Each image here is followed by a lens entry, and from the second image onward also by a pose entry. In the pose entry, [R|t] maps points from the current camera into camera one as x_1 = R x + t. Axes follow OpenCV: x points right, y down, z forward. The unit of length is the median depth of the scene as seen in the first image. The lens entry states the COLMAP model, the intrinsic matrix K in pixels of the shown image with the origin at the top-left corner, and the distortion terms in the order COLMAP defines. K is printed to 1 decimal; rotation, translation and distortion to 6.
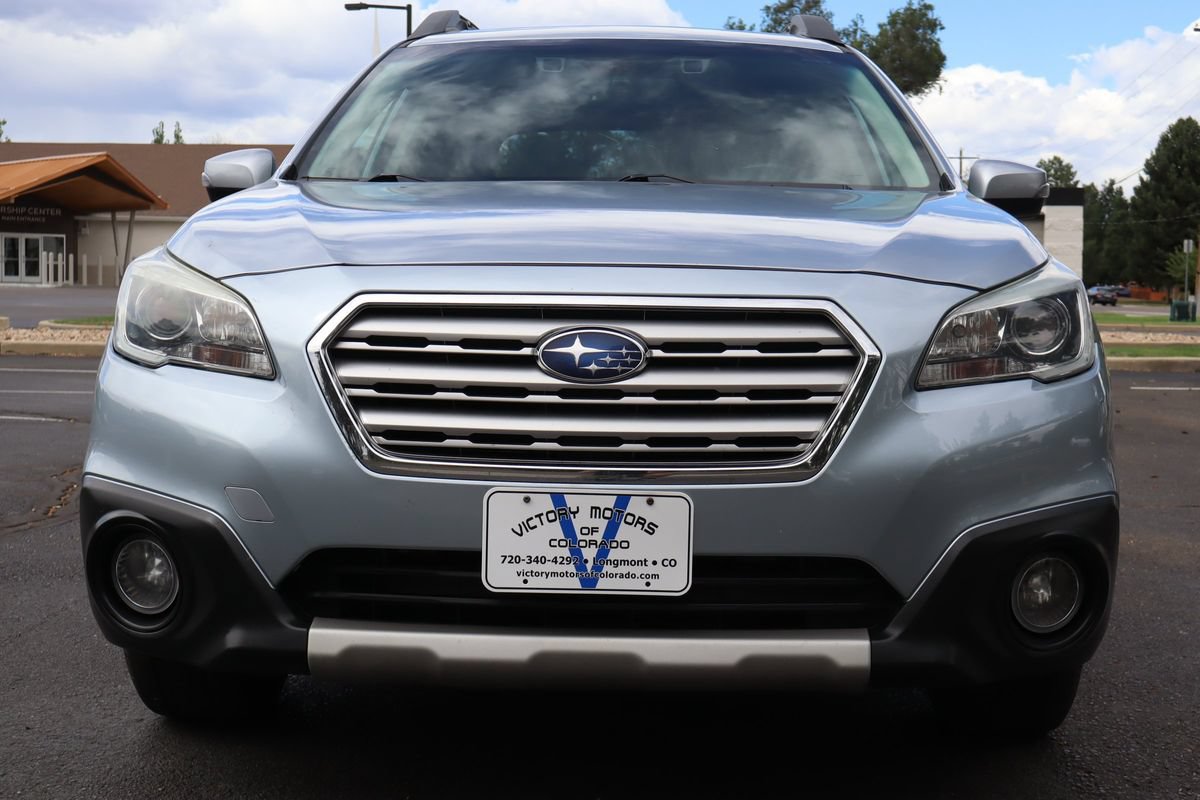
lens RADIAL K [[1766.2, 0, 600.0], [0, 1766.2, 400.0], [0, 0, 1]] dist [0.026103, -0.042643]
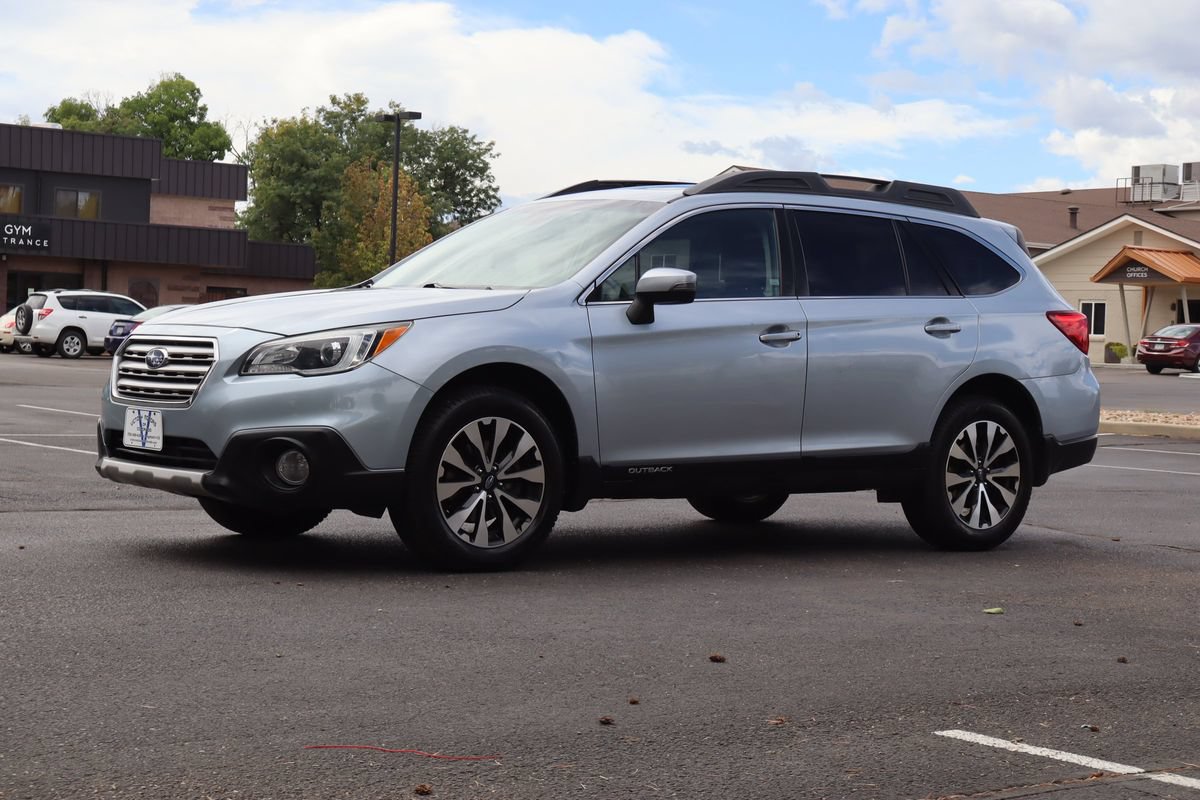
lens RADIAL K [[2226.9, 0, 600.0], [0, 2226.9, 400.0], [0, 0, 1]] dist [0.048323, -0.004608]
pose [[0.634330, 0.024566, -0.772672, 2.916828], [-0.074342, 0.996801, -0.029340, 0.082660], [0.769479, 0.076053, 0.634128, -0.572906]]
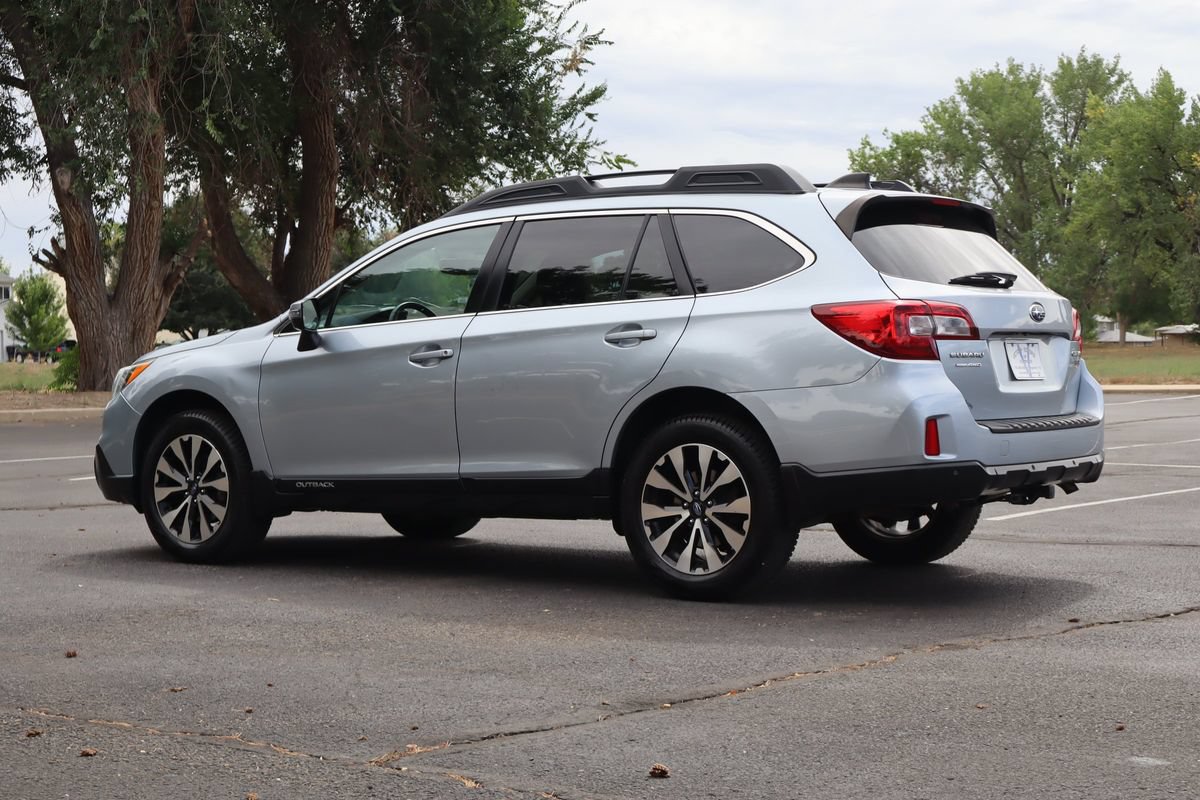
lens RADIAL K [[2078.5, 0, 606.2], [0, 2078.5, 400.3], [0, 0, 1]] dist [0.040862, -0.091620]
pose [[-0.573281, 0.005096, -0.819343, 2.880935], [-0.053346, 0.997627, 0.043531, -0.229882], [0.817620, 0.068664, -0.571649, 3.986299]]
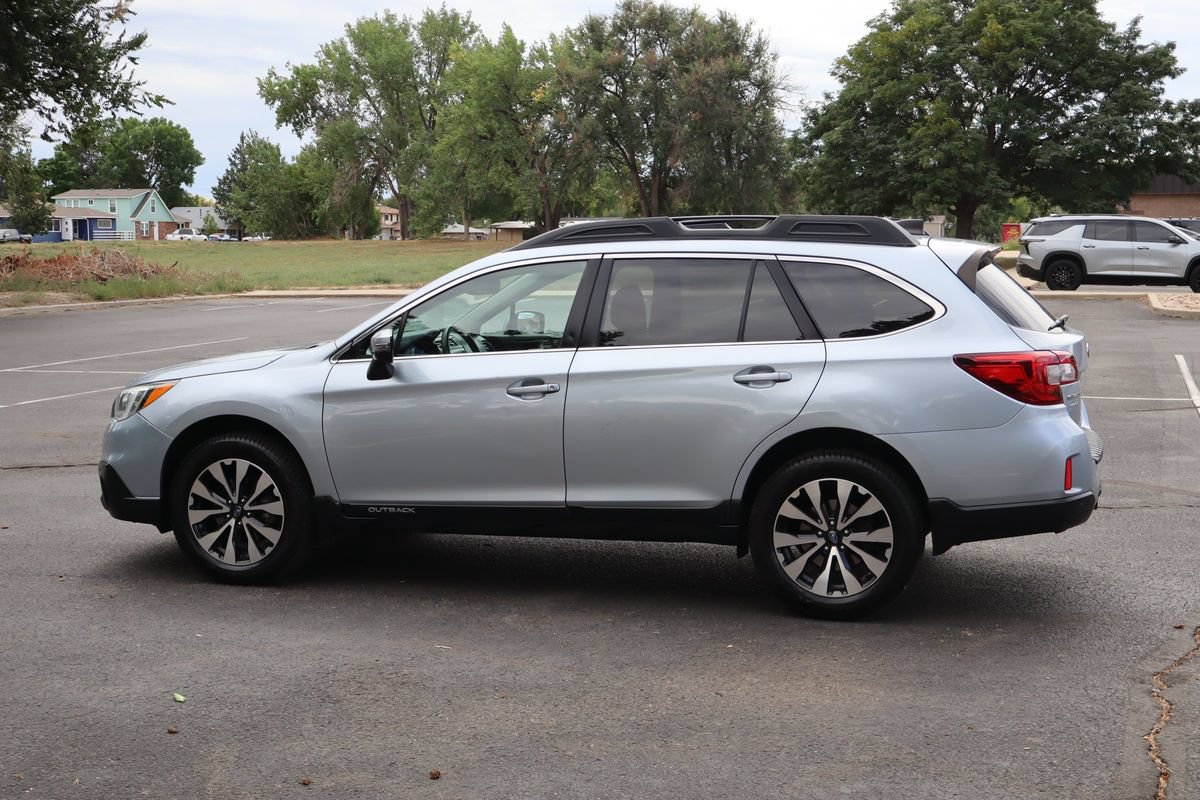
lens RADIAL K [[1633.1, 0, 600.0], [0, 1633.1, 400.0], [0, 0, 1]] dist [0.004211, -0.082585]
pose [[-0.263193, 0.082074, -0.961246, 2.905458], [-0.059601, 0.993088, 0.101112, -0.403600], [0.962900, 0.083903, -0.256483, 2.680962]]
